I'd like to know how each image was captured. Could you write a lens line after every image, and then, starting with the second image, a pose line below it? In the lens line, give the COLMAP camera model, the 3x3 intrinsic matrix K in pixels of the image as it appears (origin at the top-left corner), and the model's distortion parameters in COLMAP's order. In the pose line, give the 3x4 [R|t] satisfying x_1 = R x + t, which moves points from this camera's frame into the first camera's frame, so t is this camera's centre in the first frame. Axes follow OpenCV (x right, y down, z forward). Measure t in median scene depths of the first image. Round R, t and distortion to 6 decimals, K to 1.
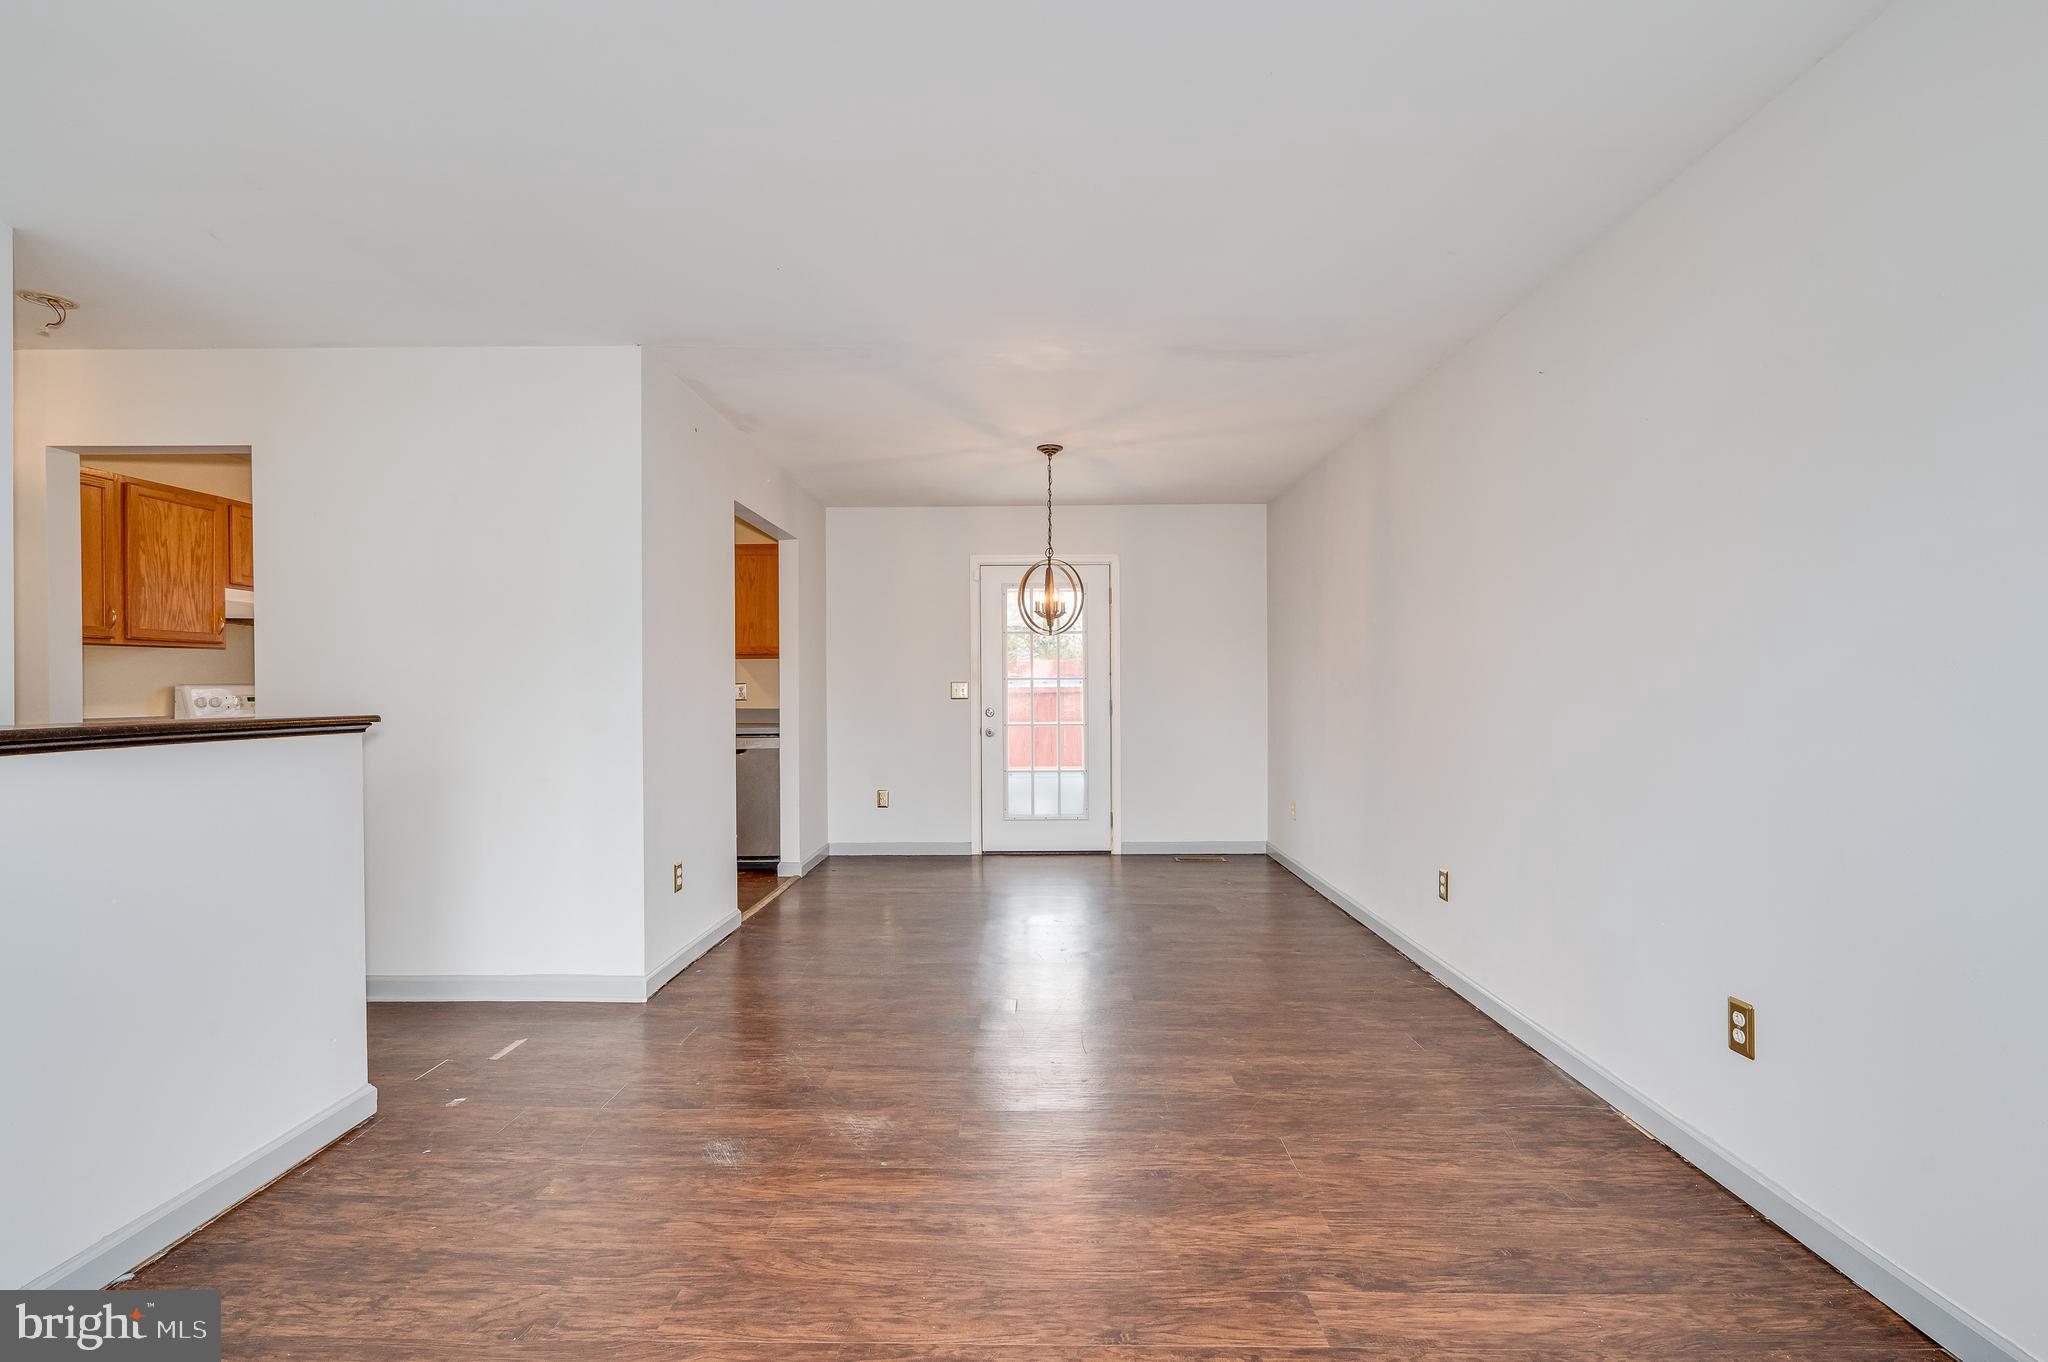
lens RADIAL K [[906.3, 0, 1024.0], [0, 906.3, 681.0], [0, 0, 1]] dist [-0.000424, 0.000335]
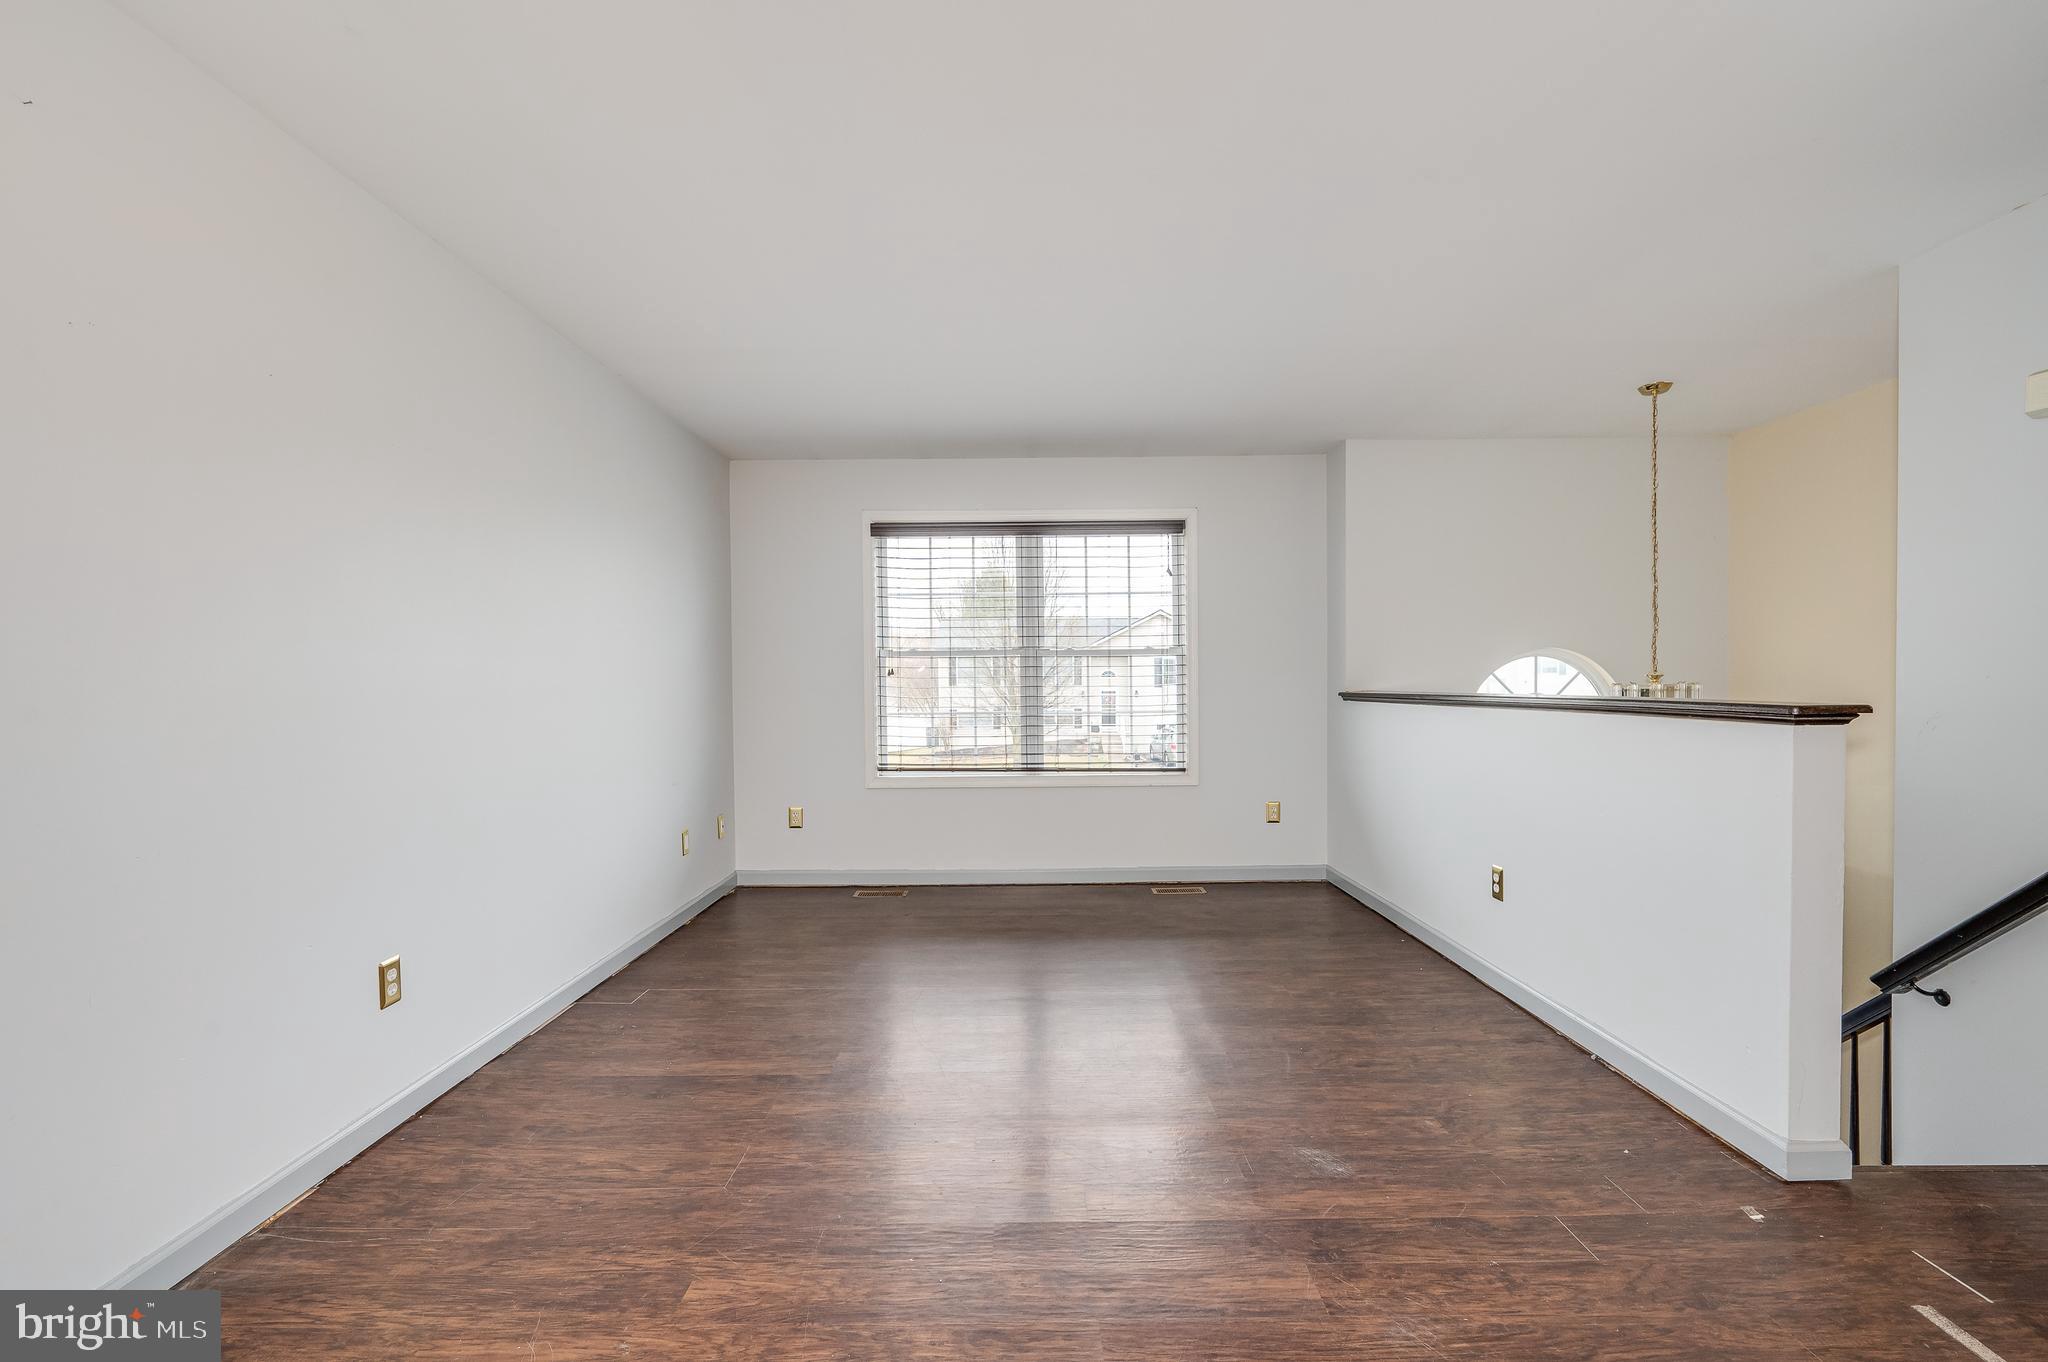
lens RADIAL K [[906.3, 0, 1024.0], [0, 906.3, 681.0], [0, 0, 1]] dist [-0.000424, 0.000335]
pose [[-0.999823, 0.013029, -0.013585, -0.007838], [0.013115, 0.999895, -0.006212, 0.013428], [0.013503, -0.006390, -0.999888, 1.995621]]
